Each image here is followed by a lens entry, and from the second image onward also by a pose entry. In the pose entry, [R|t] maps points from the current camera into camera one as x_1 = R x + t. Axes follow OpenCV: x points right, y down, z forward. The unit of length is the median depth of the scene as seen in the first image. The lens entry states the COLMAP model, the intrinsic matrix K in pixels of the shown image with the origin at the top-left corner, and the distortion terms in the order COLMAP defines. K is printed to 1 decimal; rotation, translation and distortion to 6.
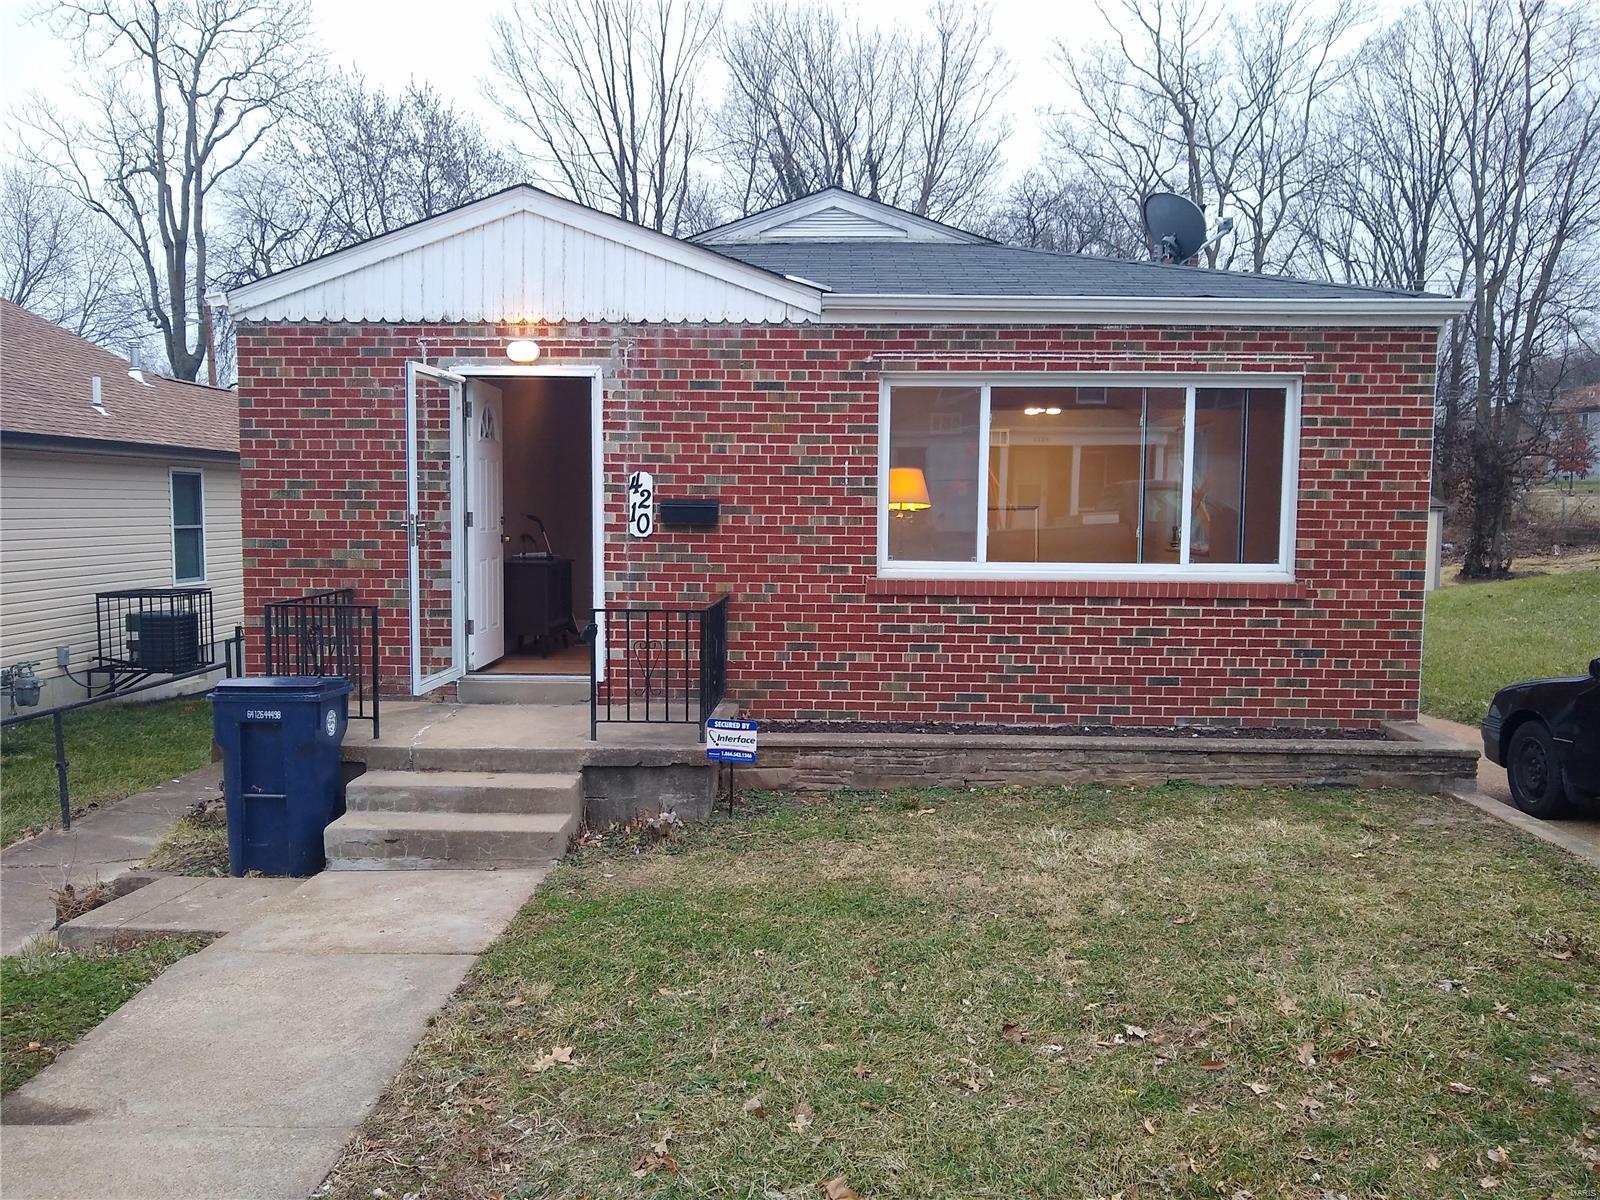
lens RADIAL K [[1255.2, 0, 800.0], [0, 1255.2, 600.0], [0, 0, 1]] dist [-0.028431, 0.034890]
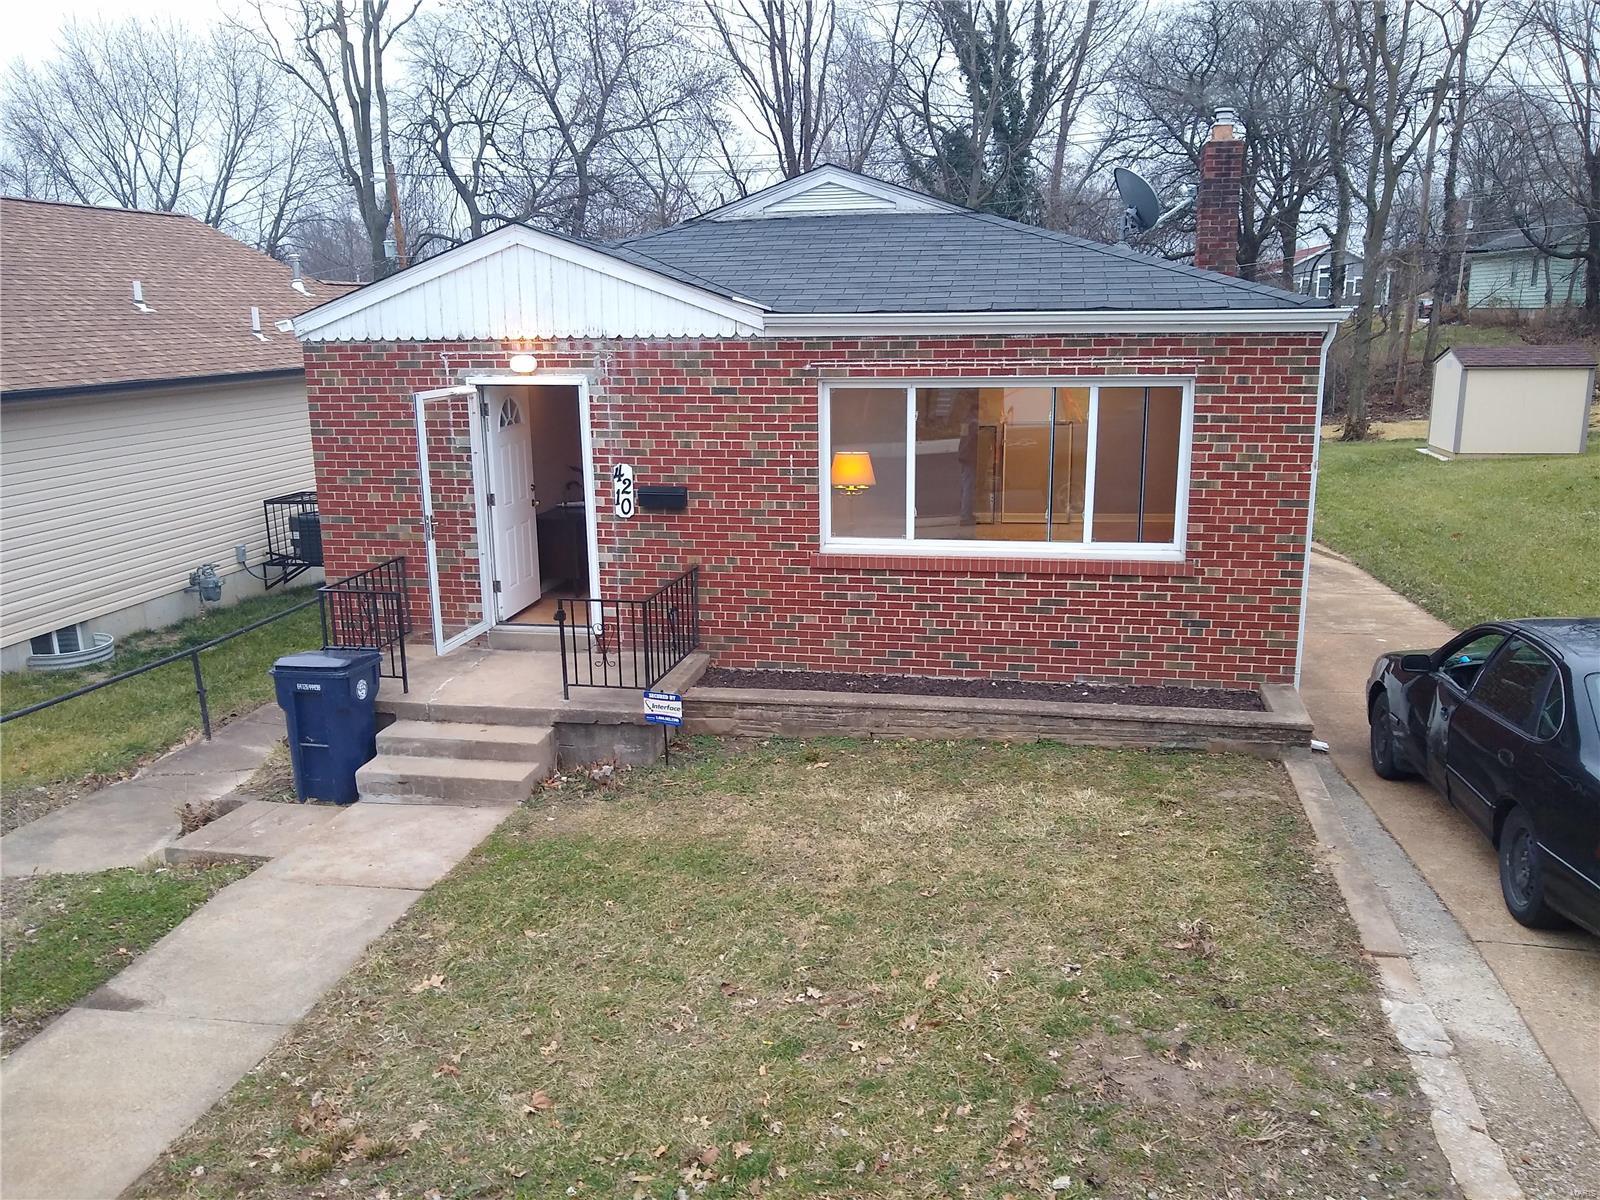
lens RADIAL K [[1249.4, 0, 800.0], [0, 1249.4, 600.0], [0, 0, 1]] dist [-0.018597, 0.013905]
pose [[0.987259, 0.013763, -0.158524, 0.233584], [0.010141, 0.988784, 0.149005, -0.151249], [0.158797, -0.148714, 0.976047, -0.156228]]
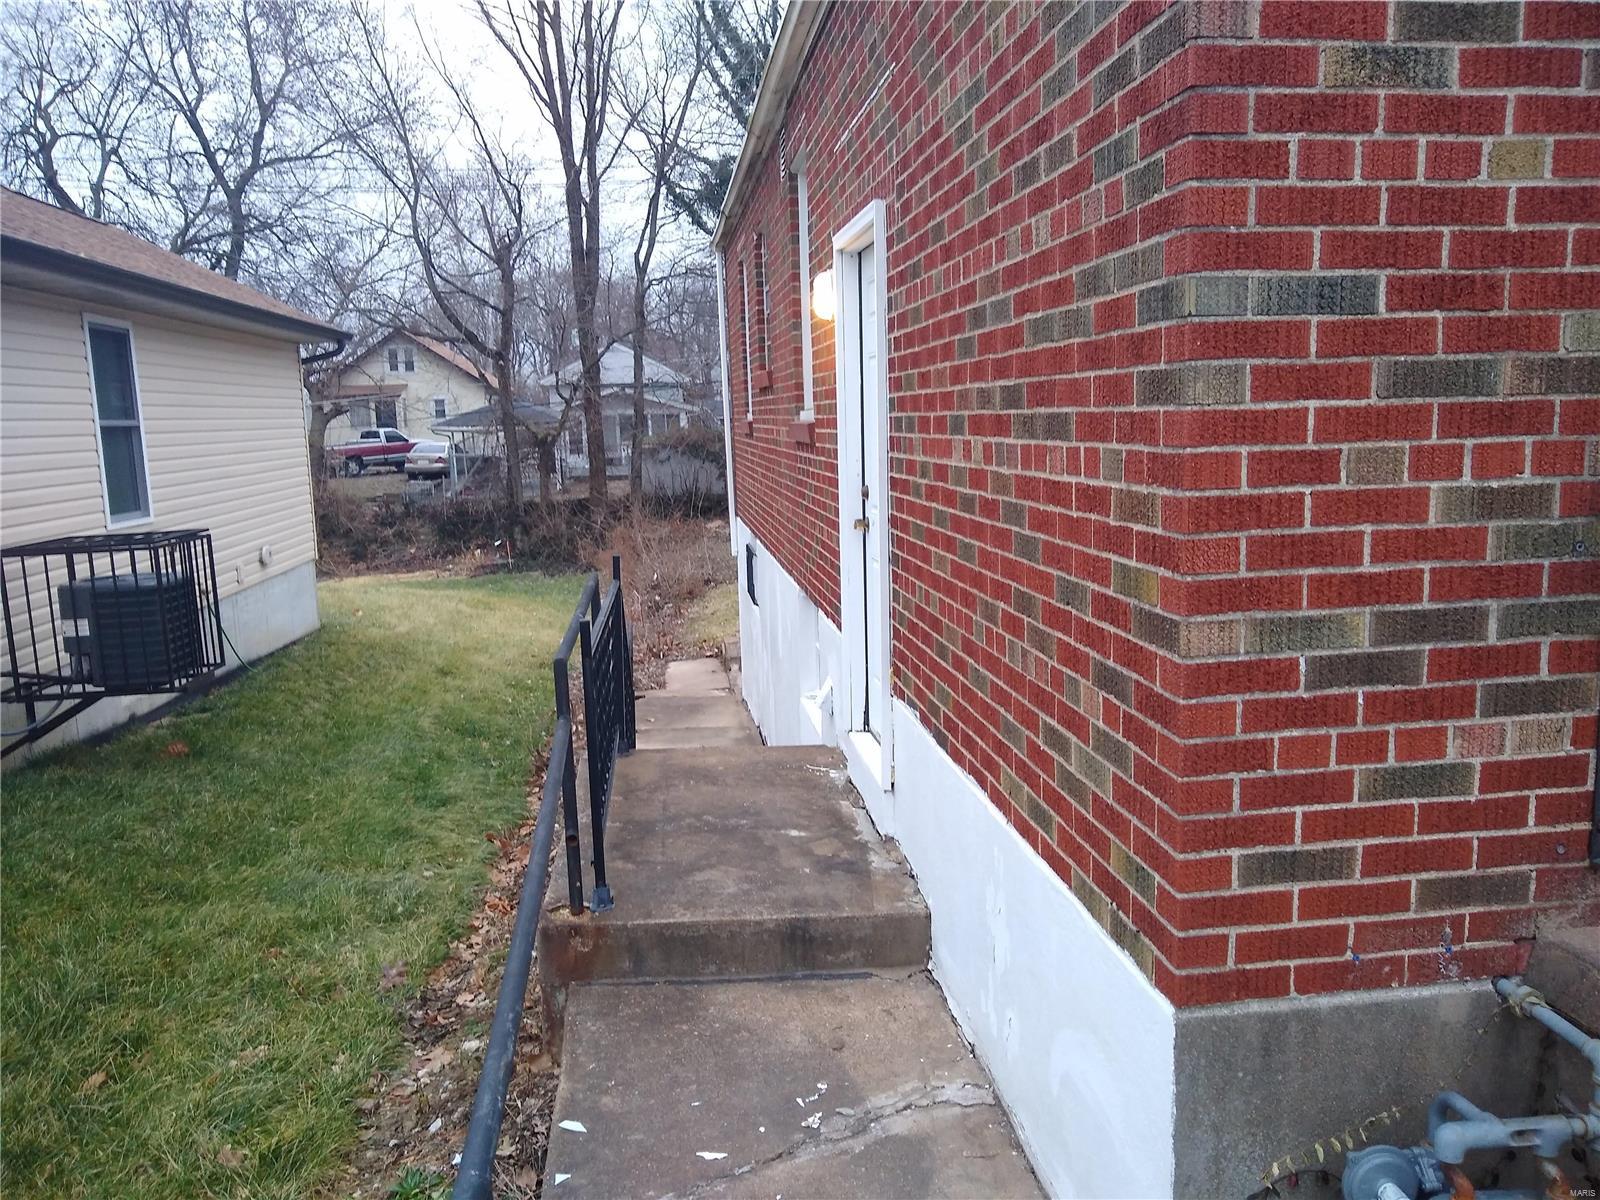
lens RADIAL K [[1284.7, 0, 797.7], [0, 1284.7, 619.5], [0, 0, 1]] dist [0.004281, -0.003474]
pose [[0.990397, -0.055070, 0.126814, -0.565554], [0.044802, 0.995588, 0.082445, -0.010282], [-0.130795, -0.075972, 0.988494, 0.801650]]
